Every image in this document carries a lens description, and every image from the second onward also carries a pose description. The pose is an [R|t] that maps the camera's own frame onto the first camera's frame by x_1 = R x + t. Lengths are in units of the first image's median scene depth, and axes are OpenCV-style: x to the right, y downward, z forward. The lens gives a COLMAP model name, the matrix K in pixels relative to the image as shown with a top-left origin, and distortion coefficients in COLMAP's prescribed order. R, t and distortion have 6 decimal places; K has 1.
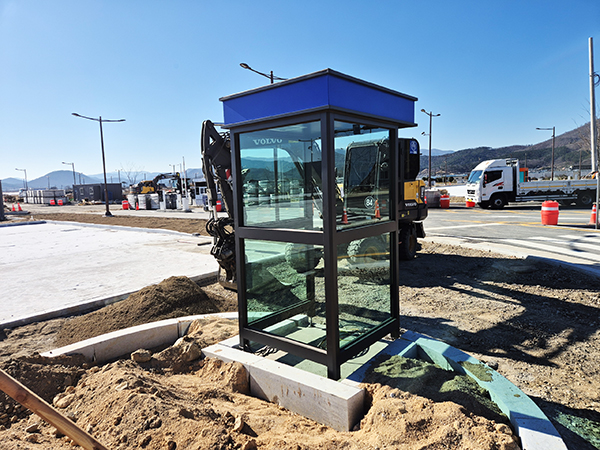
lens RADIAL K [[398.1, 0, 294.6], [0, 398.1, 225.9], [0, 0, 1]] dist [0.093524, -0.086880]
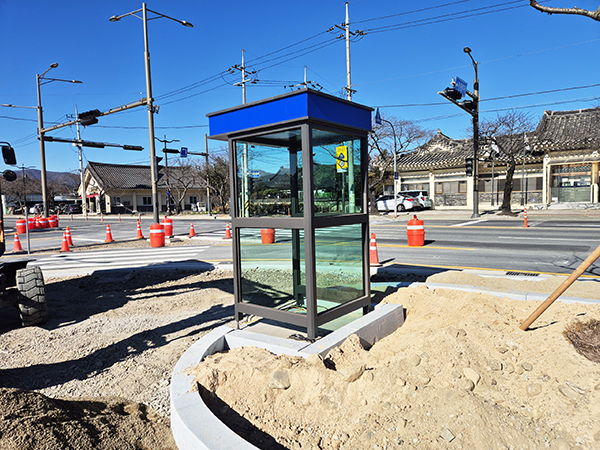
lens RADIAL K [[398.1, 0, 294.6], [0, 398.1, 225.9], [0, 0, 1]] dist [0.093524, -0.086880]
pose [[-0.009505, -0.029016, 0.999534, -0.803340], [0.134790, 0.990419, 0.030033, -0.010399], [-0.990829, 0.135013, -0.005503, 0.725708]]
